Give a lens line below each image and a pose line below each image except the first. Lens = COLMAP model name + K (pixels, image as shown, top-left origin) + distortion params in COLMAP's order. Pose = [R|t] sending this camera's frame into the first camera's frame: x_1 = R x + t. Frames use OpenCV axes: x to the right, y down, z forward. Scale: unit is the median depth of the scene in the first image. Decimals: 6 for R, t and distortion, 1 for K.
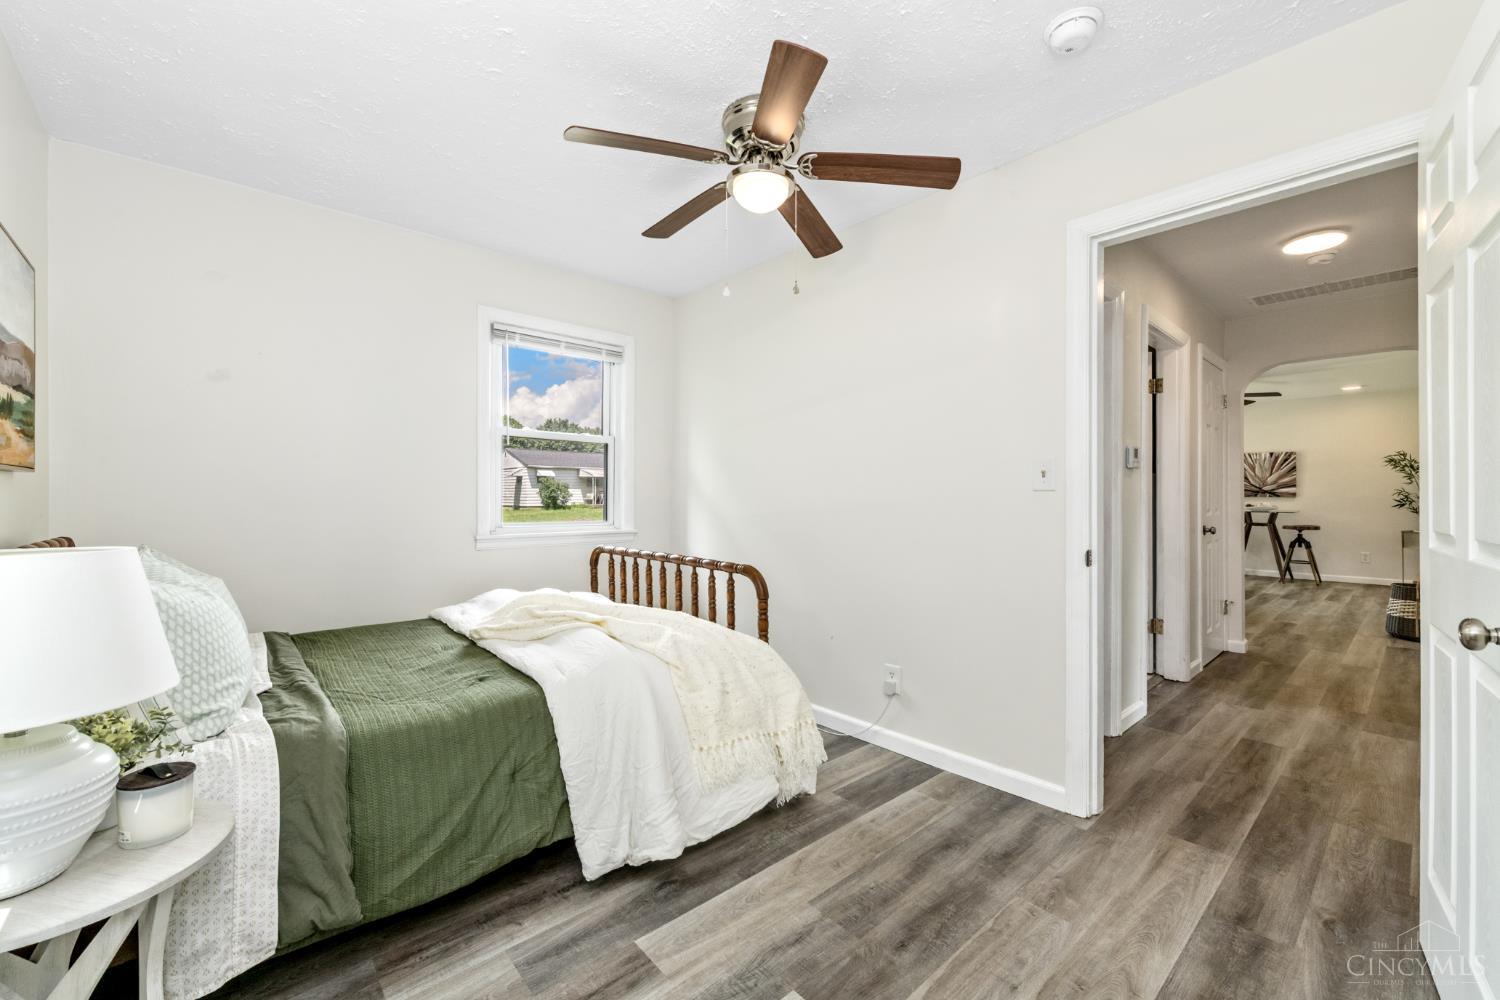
lens RADIAL K [[600.6, 0, 739.7], [0, 600.6, 490.2], [0, 0, 1]] dist [-0.001582, -0.000142]
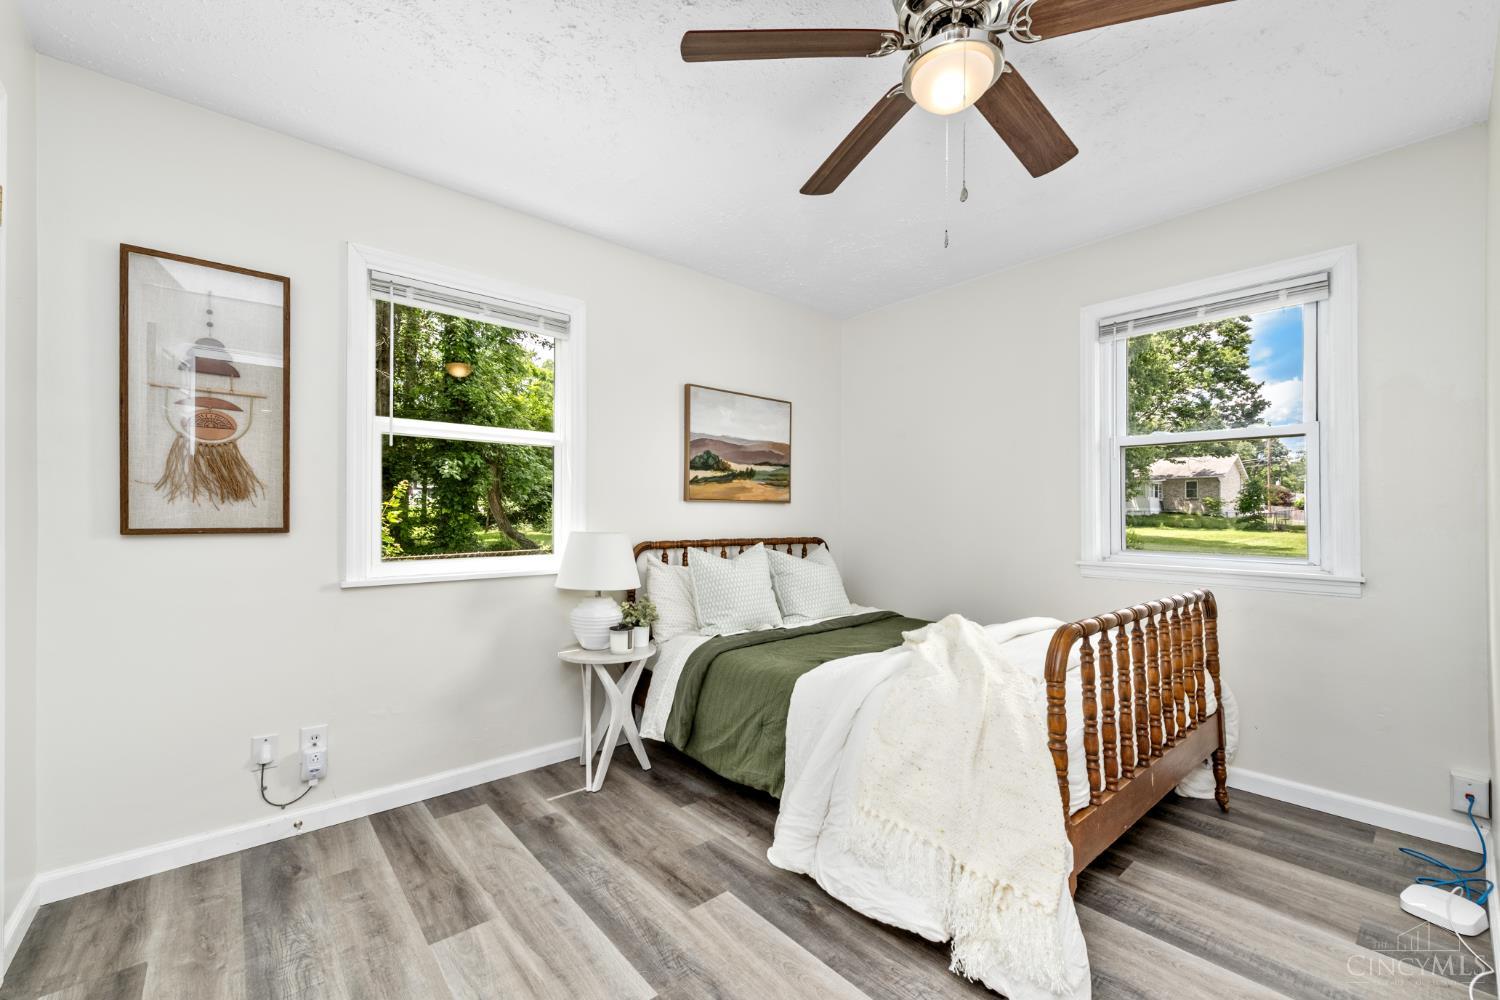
lens RADIAL K [[600.6, 0, 748.2], [0, 600.6, 515.0], [0, 0, 1]] dist [-0.001582, -0.000142]
pose [[-0.000215, -0.004034, -0.999992, 0.222100], [0.001630, 0.999991, -0.004034, 0.004312], [0.999999, -0.001631, -0.000209, 0.230305]]
